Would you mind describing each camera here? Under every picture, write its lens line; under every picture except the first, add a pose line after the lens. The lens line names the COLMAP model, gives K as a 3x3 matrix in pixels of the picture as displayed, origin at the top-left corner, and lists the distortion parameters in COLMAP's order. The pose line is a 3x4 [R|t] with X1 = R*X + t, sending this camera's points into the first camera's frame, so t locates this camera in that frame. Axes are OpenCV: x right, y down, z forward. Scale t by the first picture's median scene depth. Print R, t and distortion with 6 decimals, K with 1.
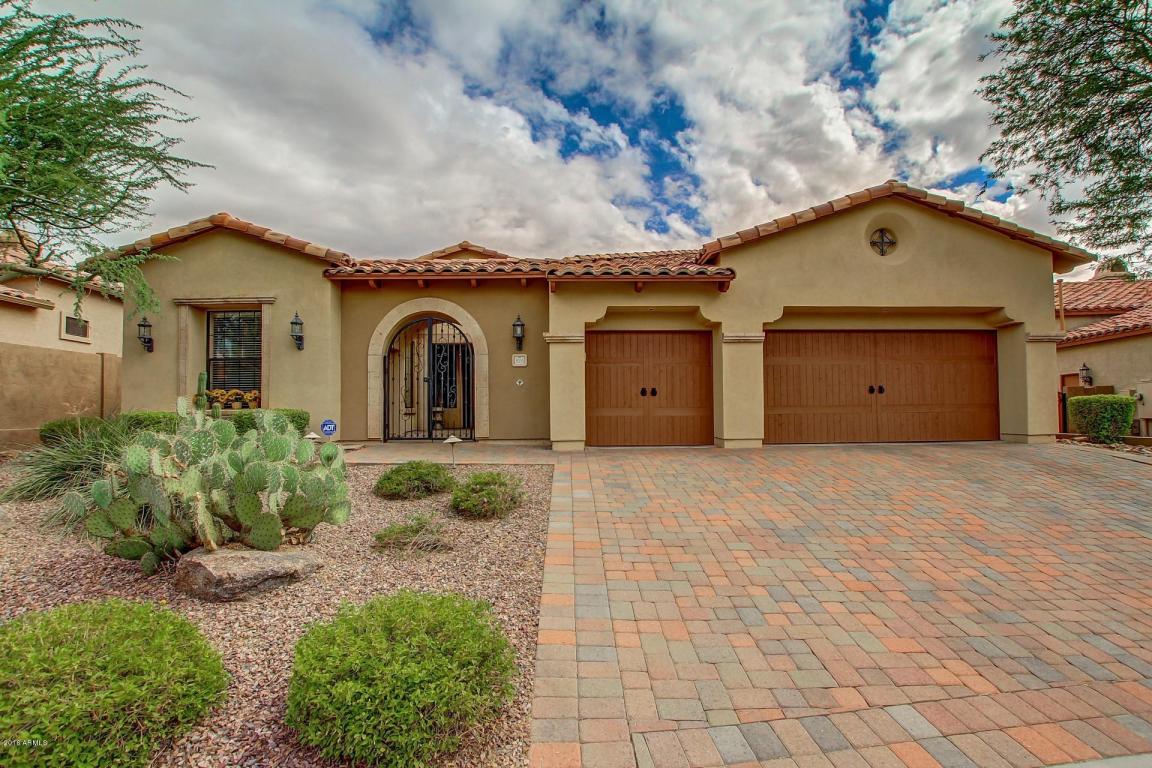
lens RADIAL K [[554.1, 0, 575.1], [0, 554.1, 387.7], [0, 0, 1]] dist [-0.031045, 0.000573]
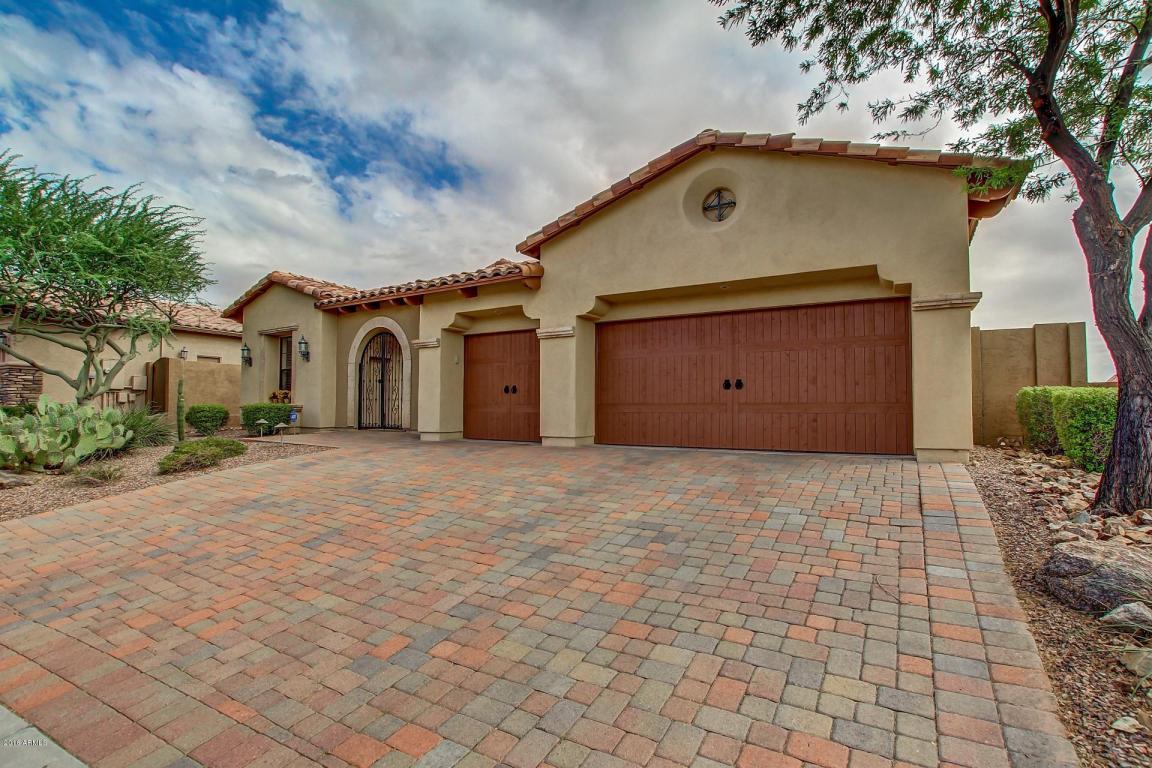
lens RADIAL K [[554.1, 0, 567.8], [0, 554.1, 384.5], [0, 0, 1]] dist [-0.031045, 0.000573]
pose [[0.838069, -0.013203, -0.545405, 0.823984], [0.015668, 0.999877, -0.000130, -0.000194], [0.545340, -0.008436, 0.838172, 0.184933]]
